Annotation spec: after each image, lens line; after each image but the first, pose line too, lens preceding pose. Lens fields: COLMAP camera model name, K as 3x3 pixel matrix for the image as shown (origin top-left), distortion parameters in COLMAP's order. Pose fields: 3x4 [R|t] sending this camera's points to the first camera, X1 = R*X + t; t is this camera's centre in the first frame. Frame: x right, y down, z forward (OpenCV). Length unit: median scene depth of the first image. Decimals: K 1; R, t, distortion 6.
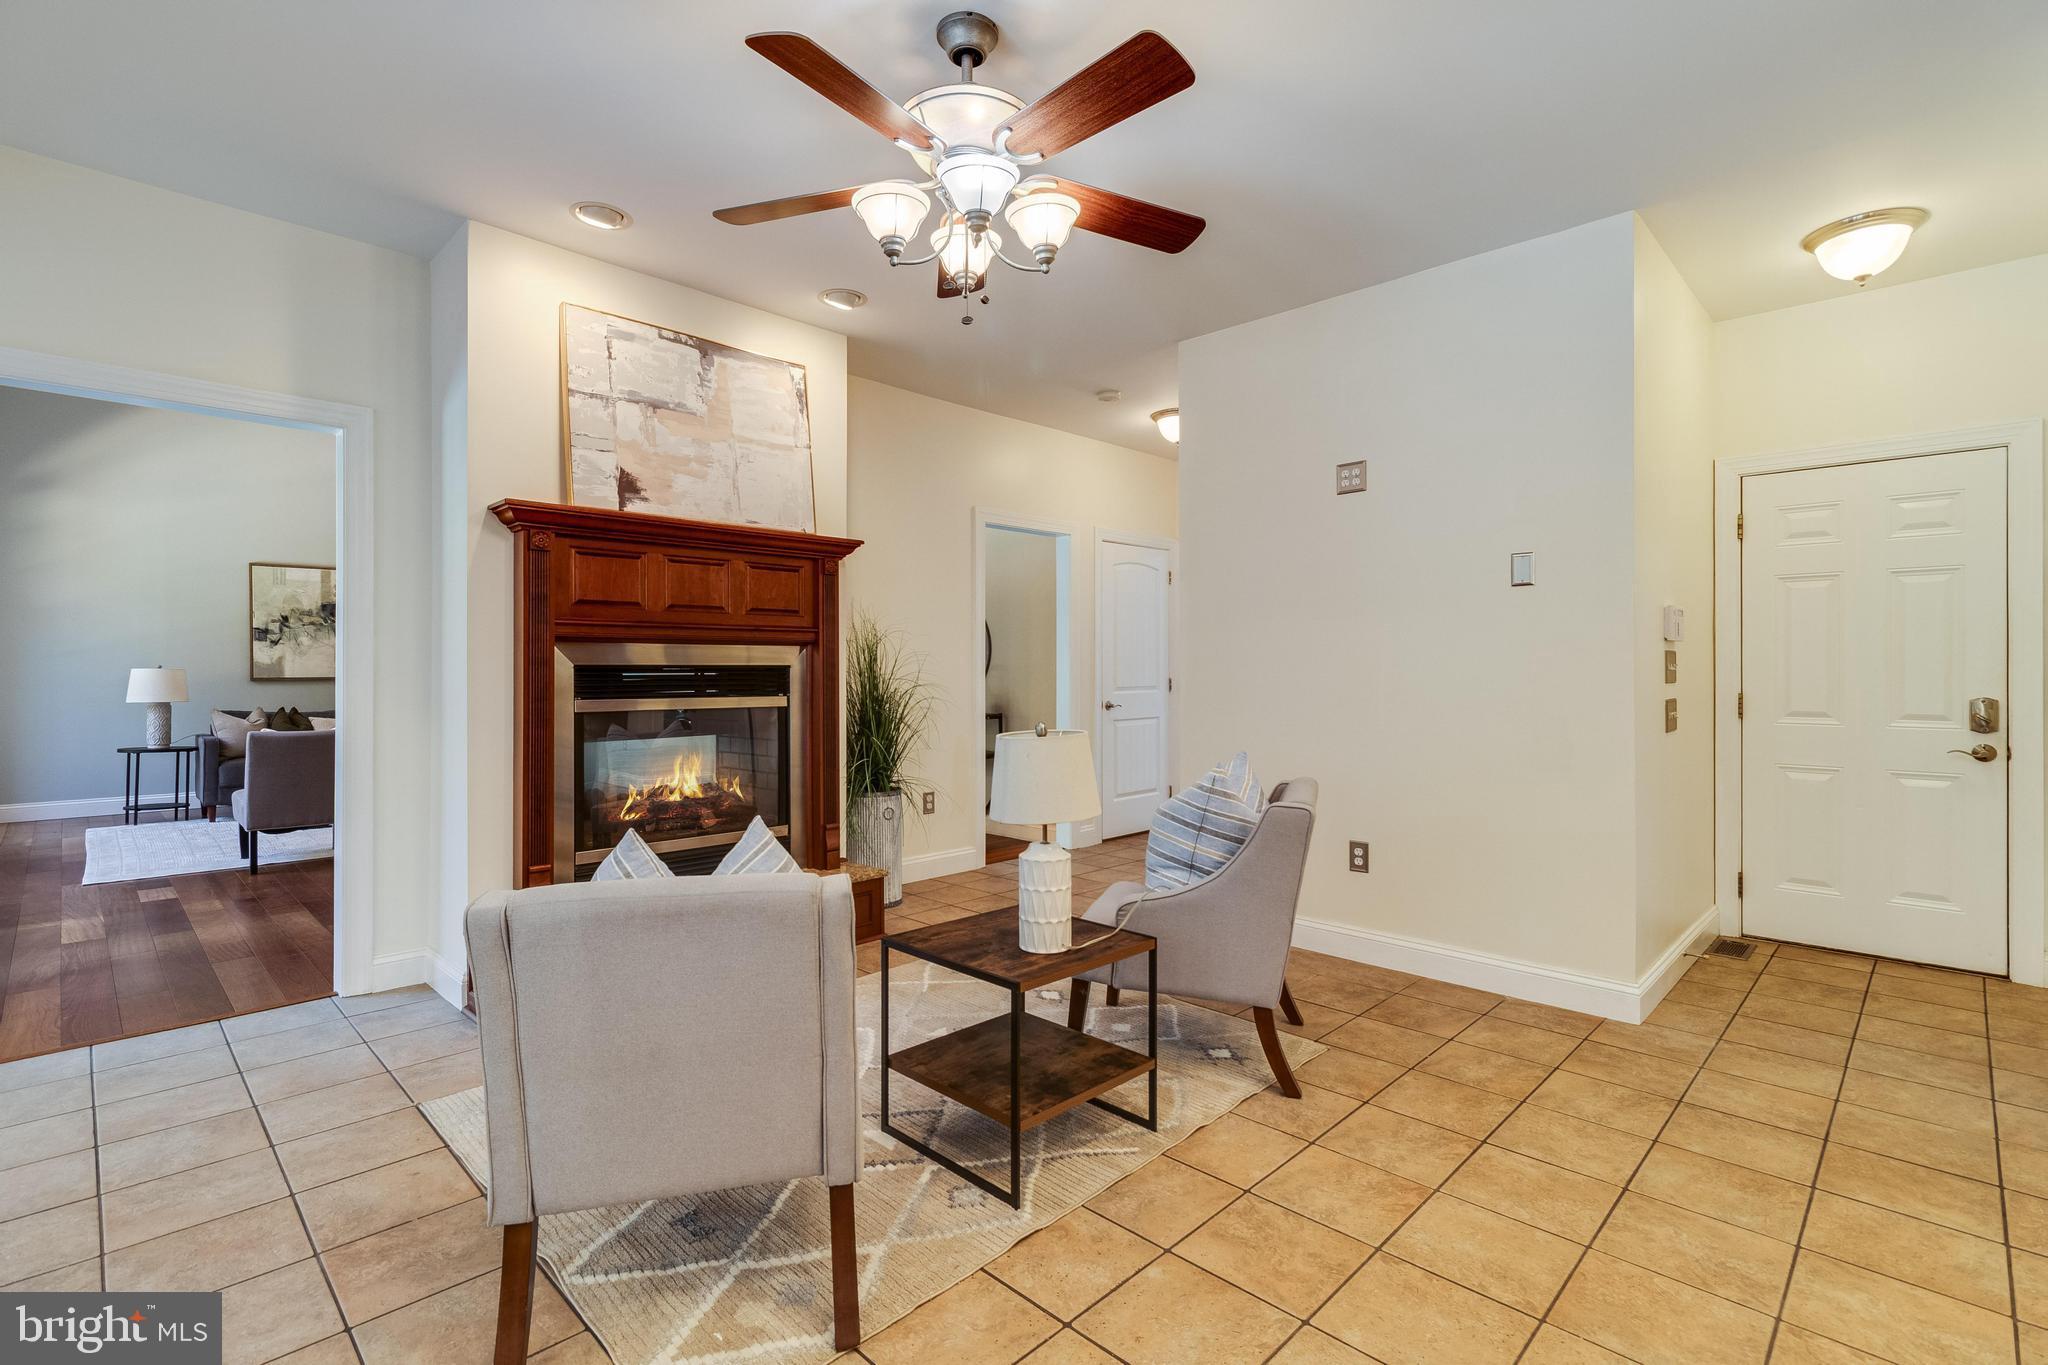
lens RADIAL K [[938.6, 0, 1026.0], [0, 938.6, 658.8], [0, 0, 1]] dist [0.001858, 0.000004]
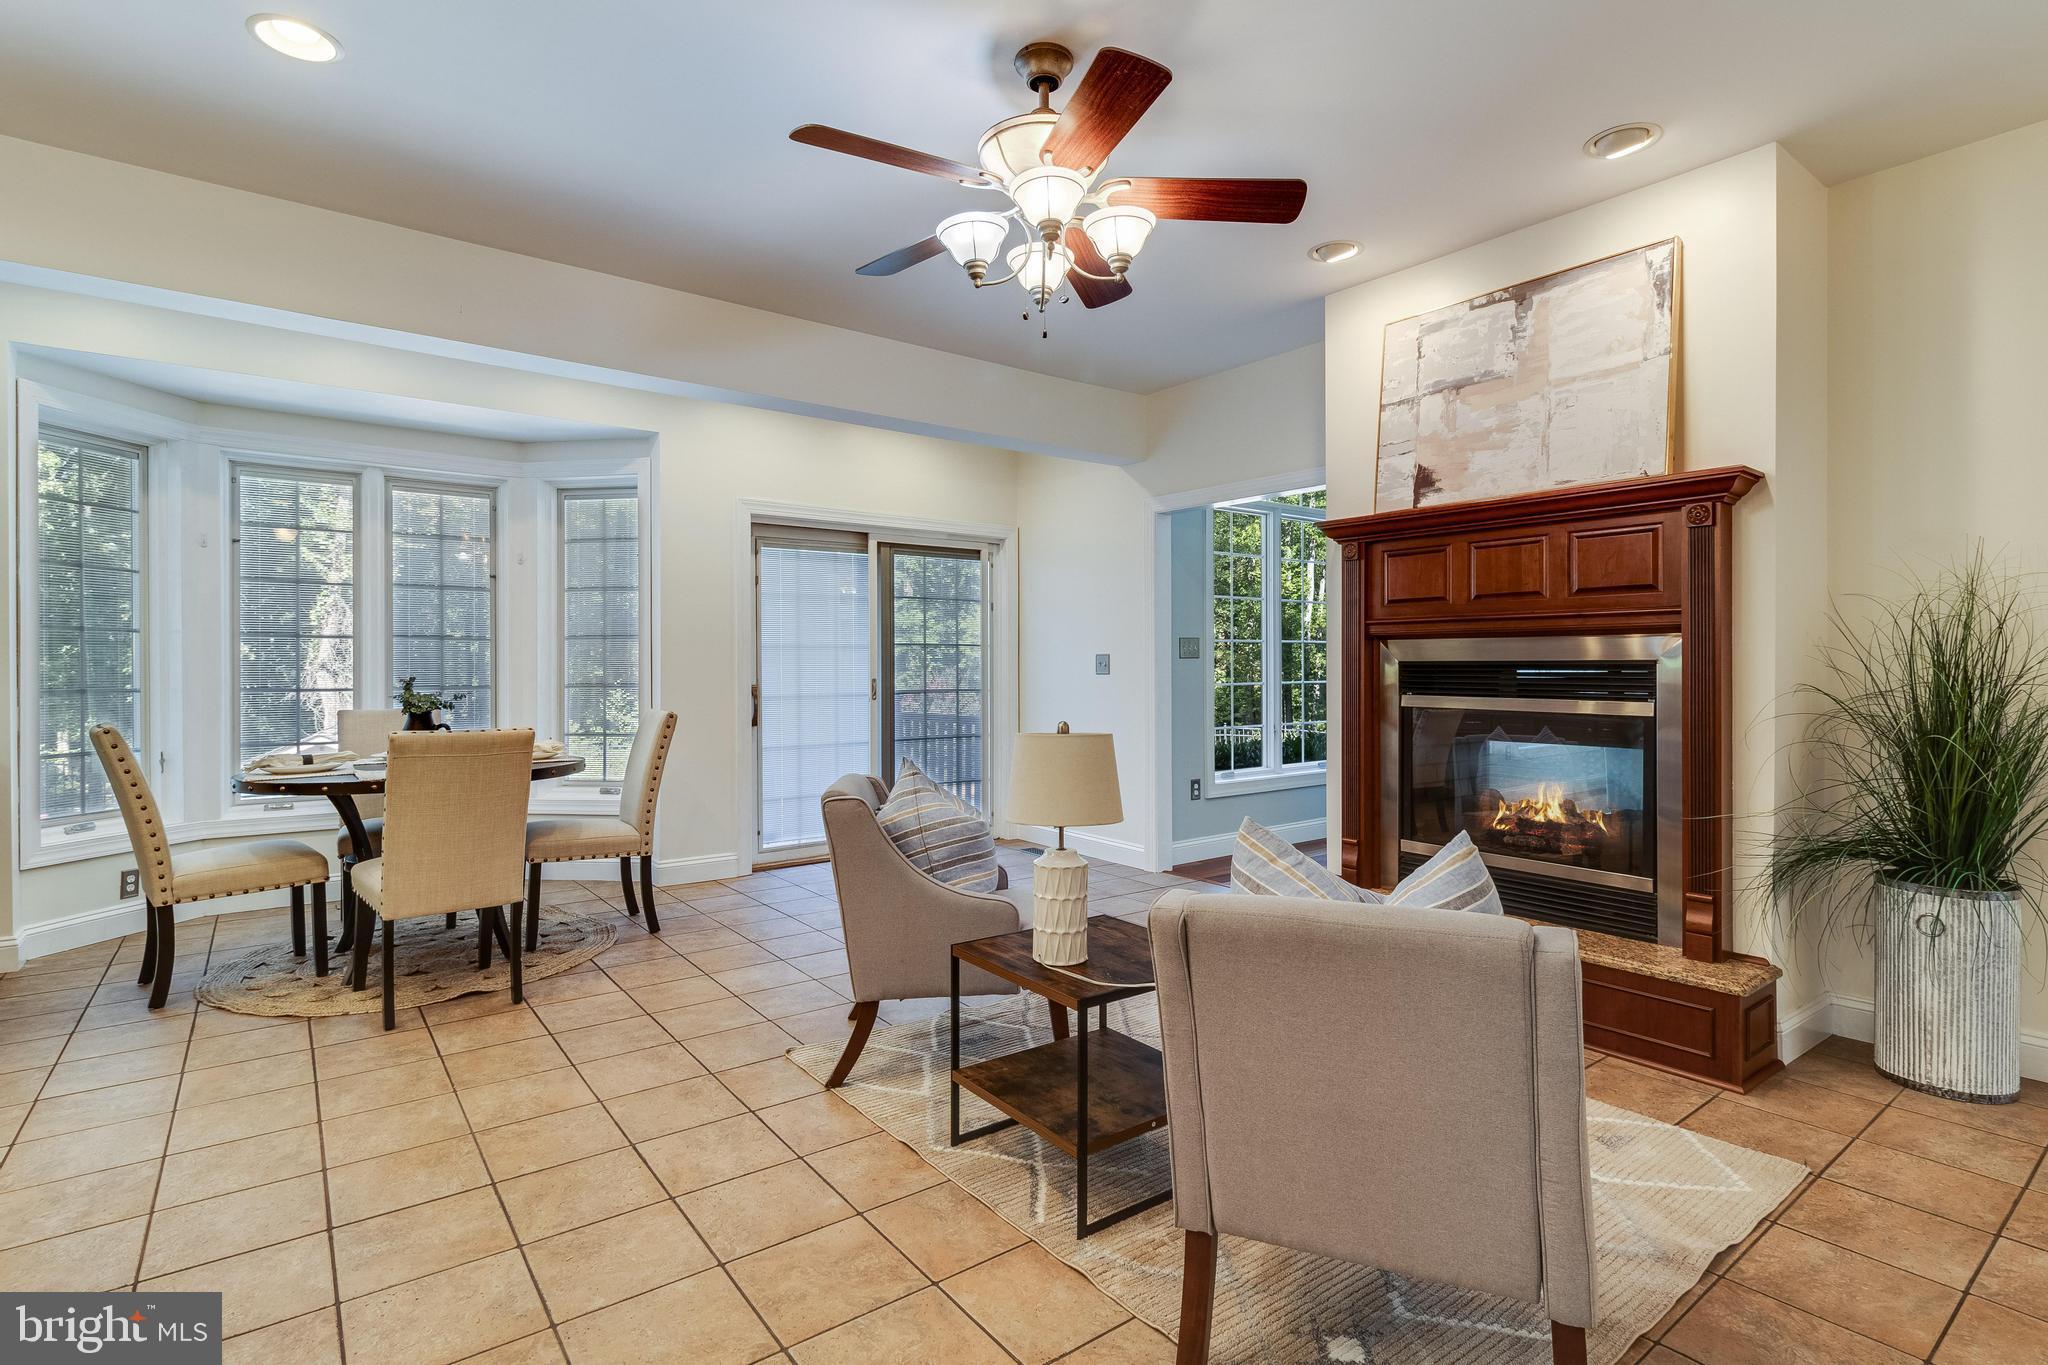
lens RADIAL K [[996.6, 0, 1036.6], [0, 996.6, 655.5], [0, 0, 1]] dist [-0.002102, -0.000210]
pose [[-0.140418, -0.009107, -0.990050, 0.654412], [0.009457, 0.999900, -0.010539, 0.007443], [0.990047, -0.010843, -0.140318, 0.718100]]
